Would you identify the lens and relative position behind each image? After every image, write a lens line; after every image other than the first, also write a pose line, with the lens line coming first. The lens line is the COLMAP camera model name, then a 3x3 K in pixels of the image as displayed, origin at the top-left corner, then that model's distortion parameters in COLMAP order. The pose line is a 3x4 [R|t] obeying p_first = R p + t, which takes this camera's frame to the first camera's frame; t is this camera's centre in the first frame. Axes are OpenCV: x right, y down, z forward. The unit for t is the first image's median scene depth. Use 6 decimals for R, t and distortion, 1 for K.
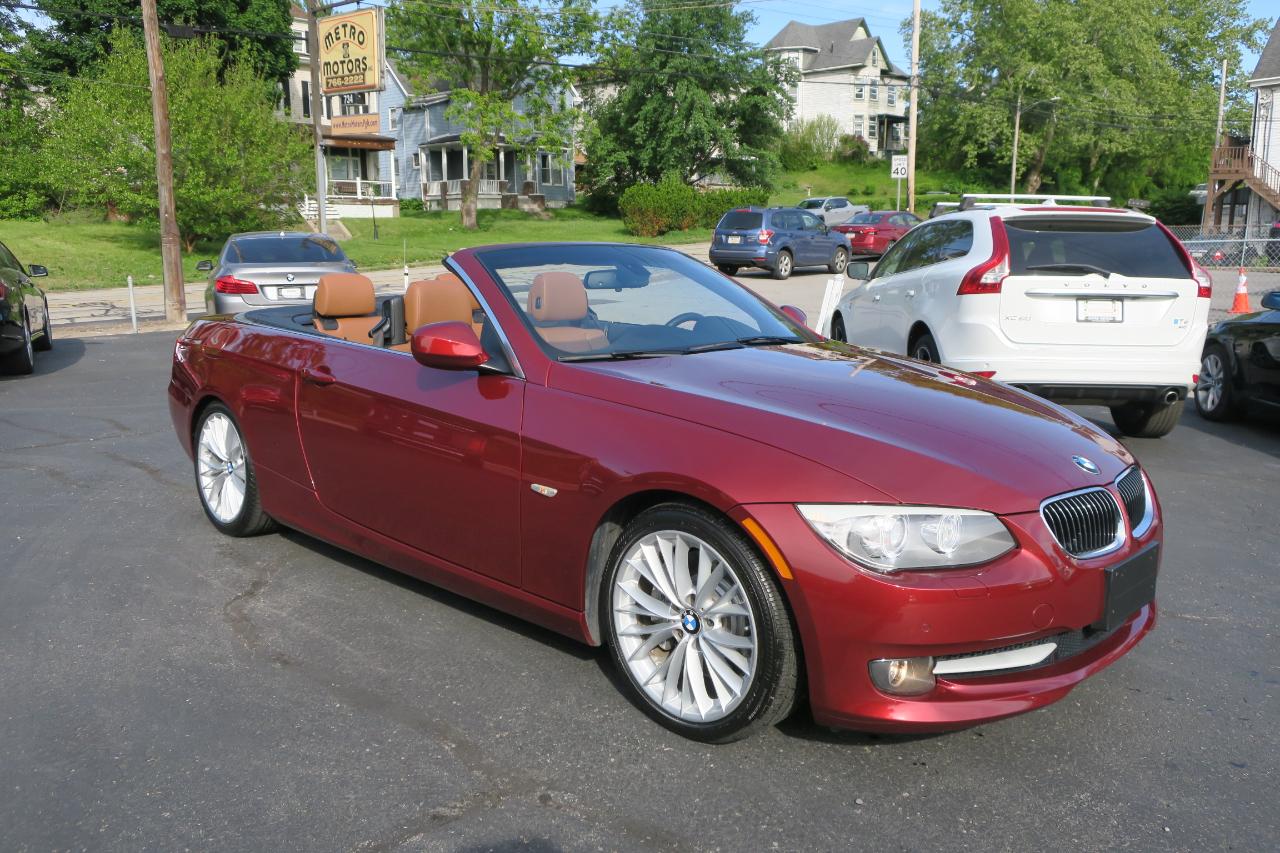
lens RADIAL K [[991.0, 0, 646.2], [0, 991.0, 428.6], [0, 0, 1]] dist [-0.005070, 0.006641]
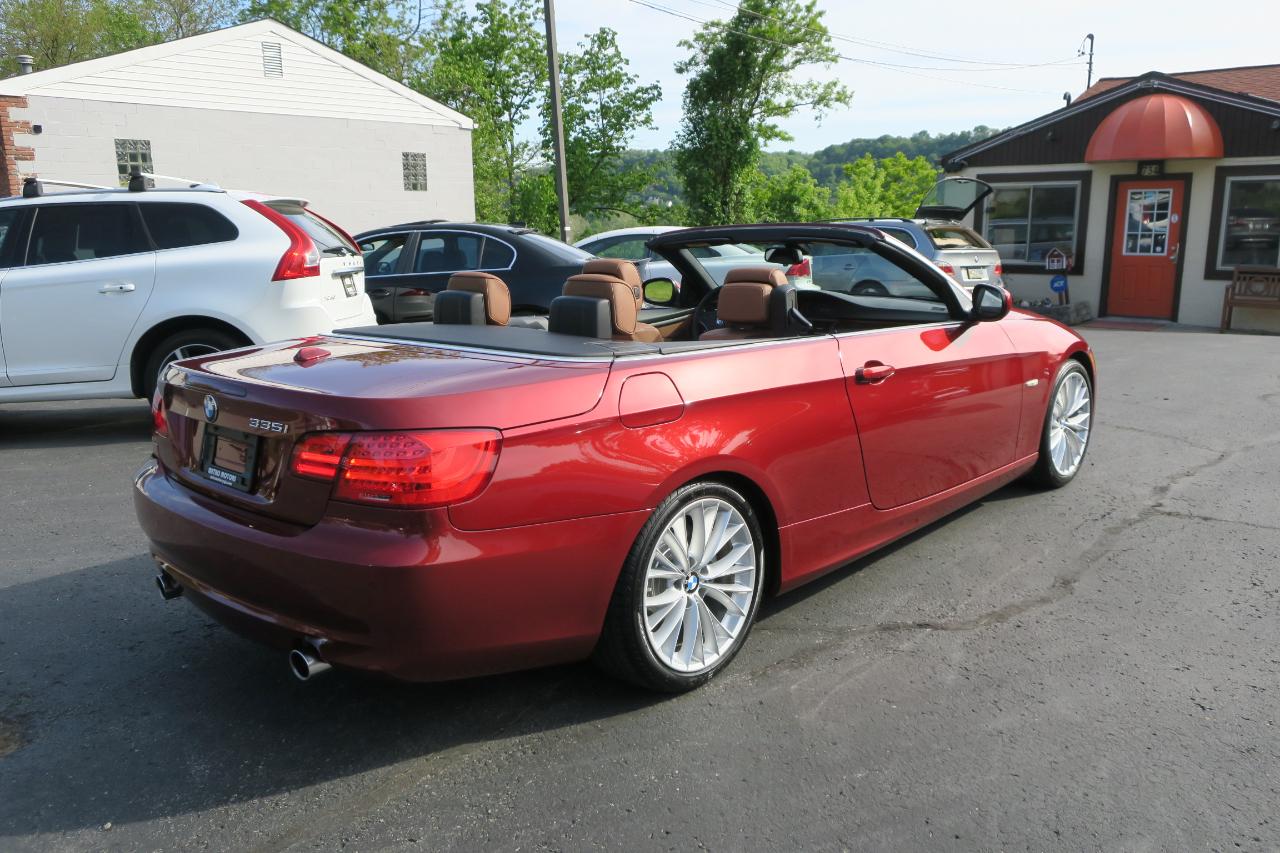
lens RADIAL K [[991.0, 0, 636.9], [0, 991.0, 424.0], [0, 0, 1]] dist [-0.005070, 0.006641]
pose [[-0.040360, -0.192706, 0.980426, -0.084765], [0.185732, 0.962678, 0.196864, -0.015698], [-0.981771, 0.190042, -0.003062, 0.086252]]
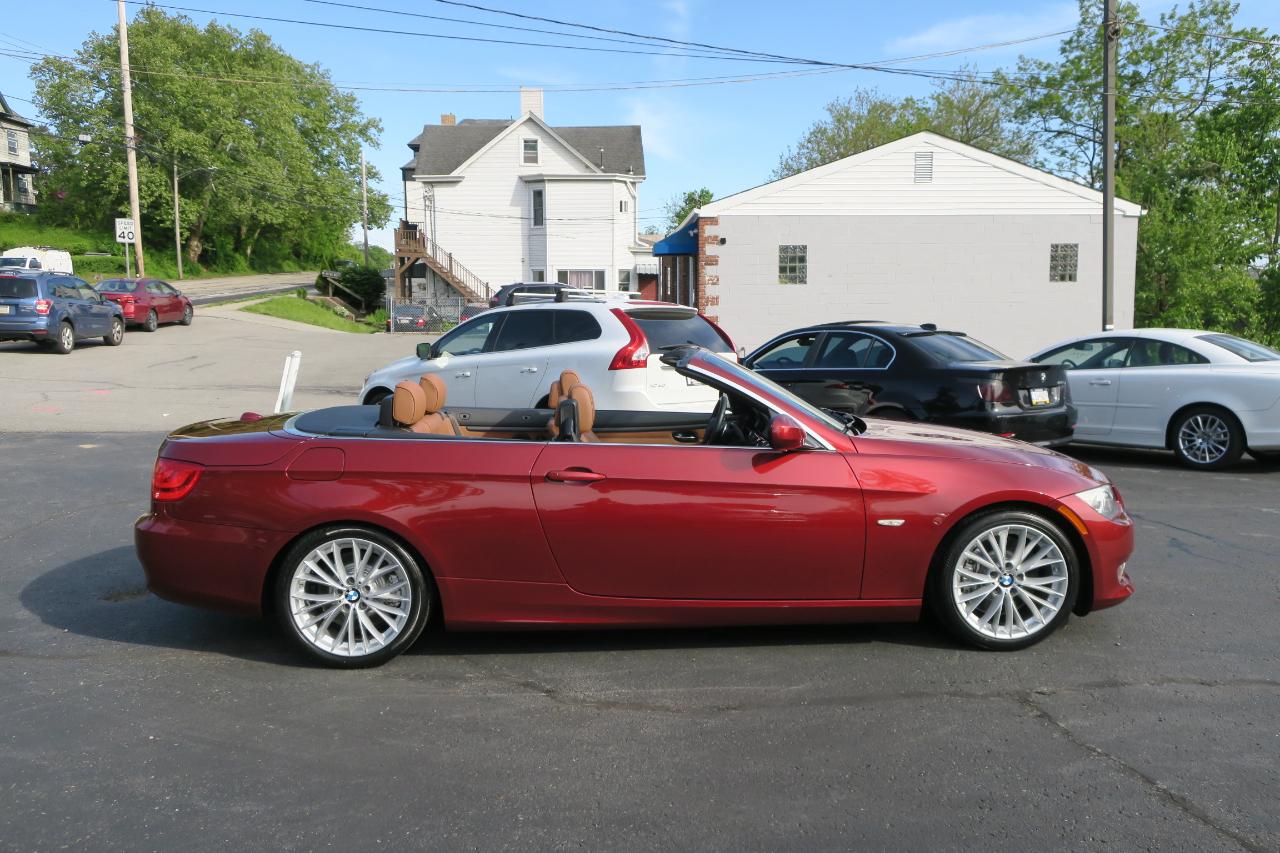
lens RADIAL K [[991.0, 0, 642.9], [0, 991.0, 423.9], [0, 0, 1]] dist [-0.005070, 0.006641]
pose [[0.677433, -0.080618, 0.731153, -0.074421], [0.128931, 0.991602, -0.010122, -0.006019], [-0.724197, 0.101126, 0.682138, 0.013675]]
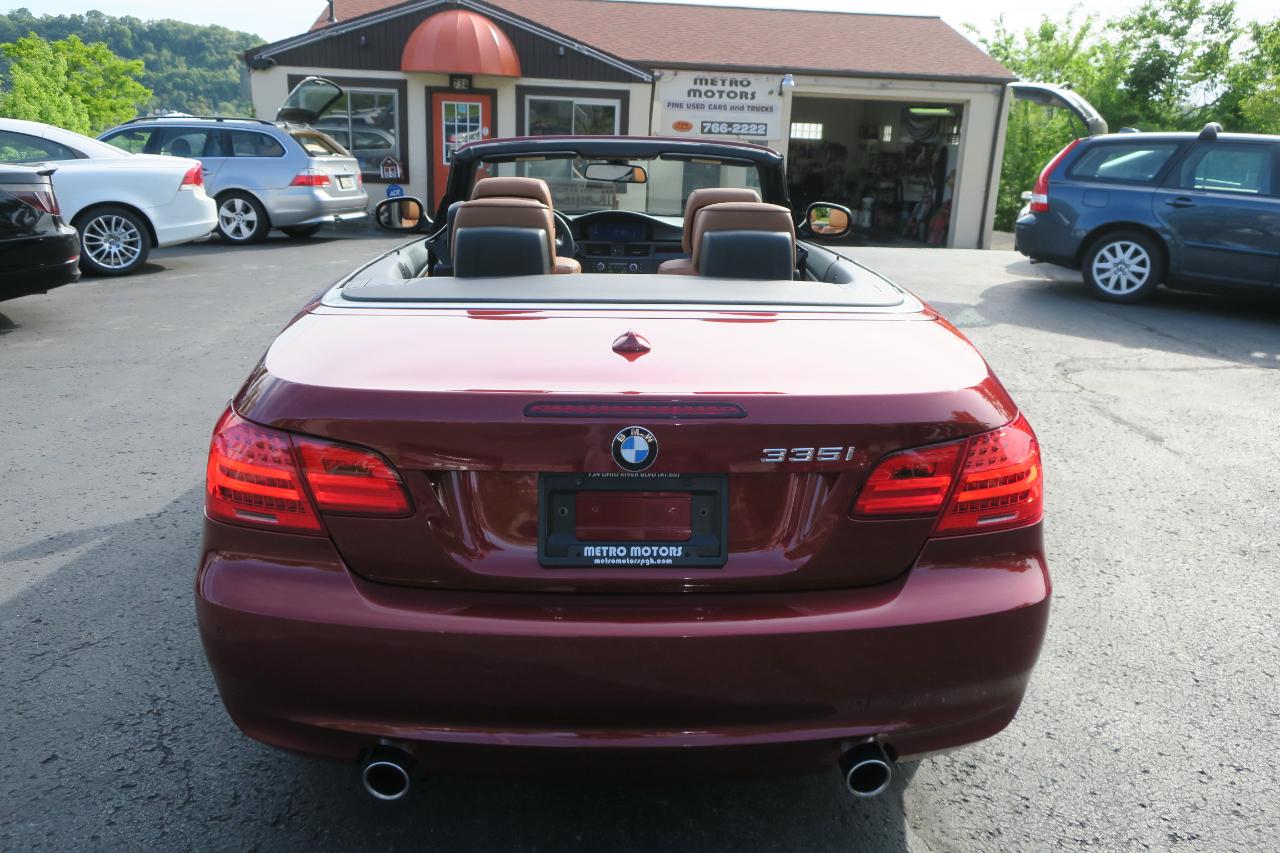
lens RADIAL K [[991.0, 0, 650.9], [0, 991.0, 428.7], [0, 0, 1]] dist [-0.005070, 0.006641]
pose [[-0.742393, -0.208334, 0.636749, -0.056478], [0.088419, 0.911641, 0.401363, -0.022415], [-0.664104, 0.354270, -0.658376, 0.122857]]
